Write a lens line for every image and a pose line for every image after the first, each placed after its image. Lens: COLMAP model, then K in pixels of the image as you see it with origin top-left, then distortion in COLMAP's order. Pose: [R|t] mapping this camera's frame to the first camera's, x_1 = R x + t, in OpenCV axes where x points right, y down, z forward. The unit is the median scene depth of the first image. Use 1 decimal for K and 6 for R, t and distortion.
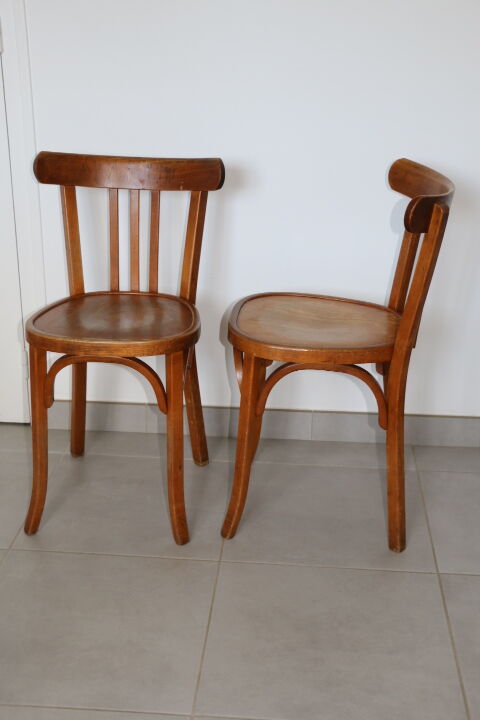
lens RADIAL K [[933.6, 0, 233.7], [0, 933.6, 358.4], [0, 0, 1]] dist [0.089025, 0.000000]
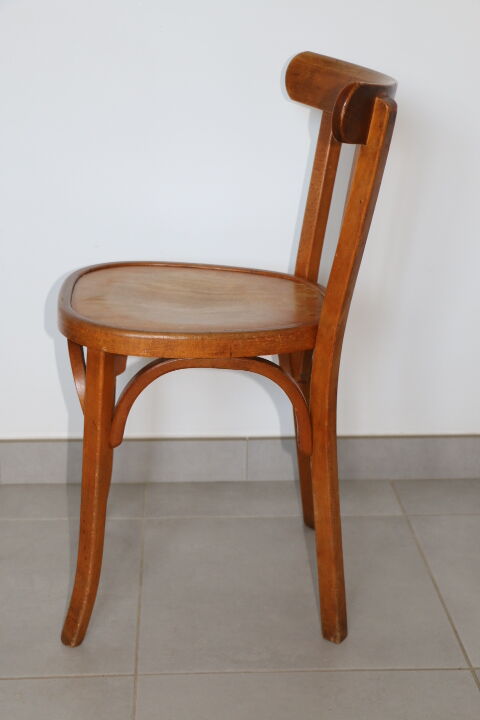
lens RADIAL K [[1076.3, 0, 195.6], [0, 1076.3, 400.9], [0, 0, 1]] dist [0.140663, 0.000000]
pose [[0.983703, -0.047806, 0.173327, -0.044832], [0.054020, 0.998049, -0.031312, 0.056606], [-0.171492, 0.040164, 0.984366, 0.265626]]
